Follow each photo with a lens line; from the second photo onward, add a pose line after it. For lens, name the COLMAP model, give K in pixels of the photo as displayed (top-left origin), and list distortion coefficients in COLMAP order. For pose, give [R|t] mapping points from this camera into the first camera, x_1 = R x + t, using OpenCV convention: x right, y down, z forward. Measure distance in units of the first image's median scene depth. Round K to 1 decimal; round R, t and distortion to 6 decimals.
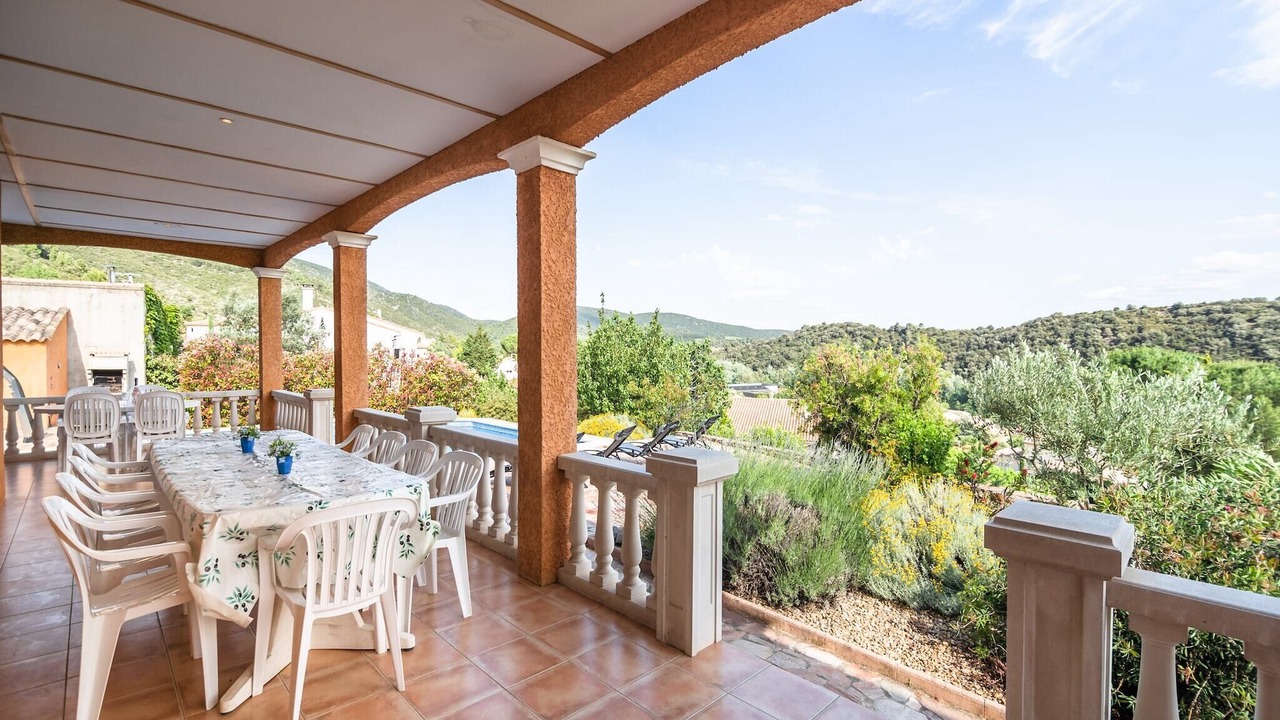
lens RADIAL K [[570.6, 0, 638.1], [0, 570.6, 358.3], [0, 0, 1]] dist [-0.001497, -0.000758]
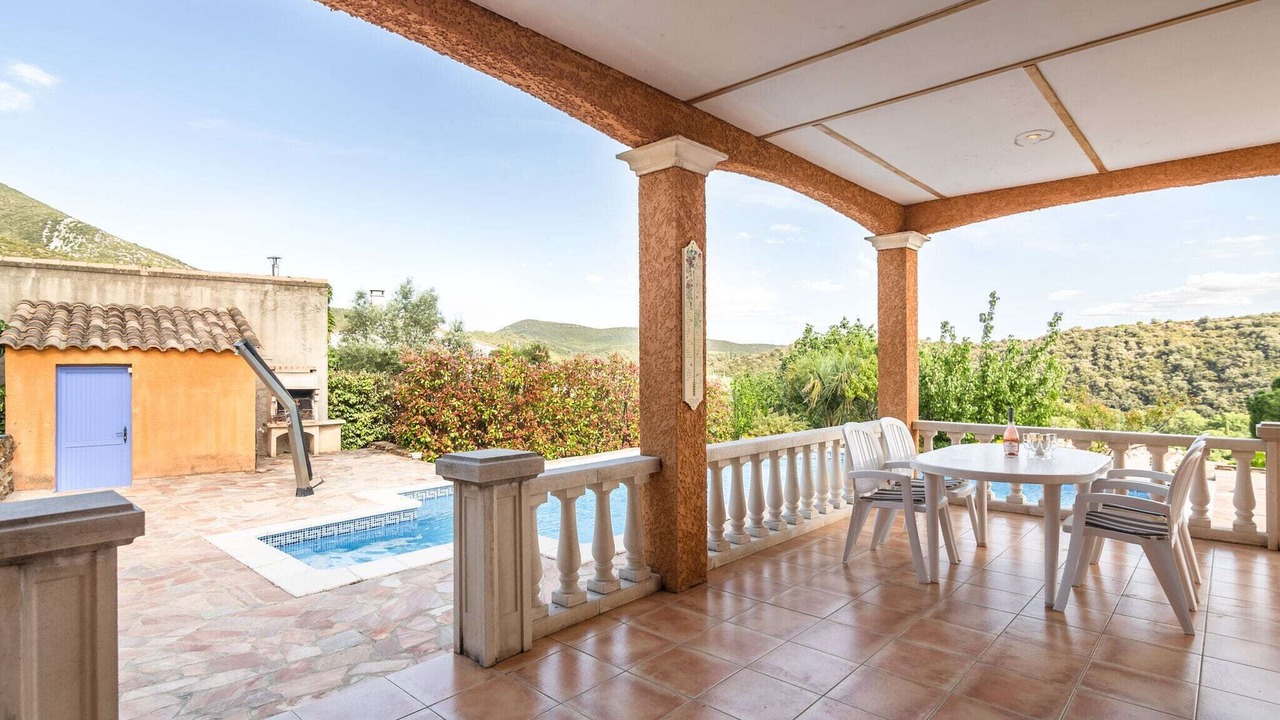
lens RADIAL K [[570.6, 0, 638.1], [0, 570.6, 358.3], [0, 0, 1]] dist [-0.001497, -0.000758]
pose [[0.996368, -0.002112, 0.085123, -0.171237], [0.004339, 0.999653, -0.025988, 0.000017], [-0.085038, 0.026263, 0.996031, 0.061919]]
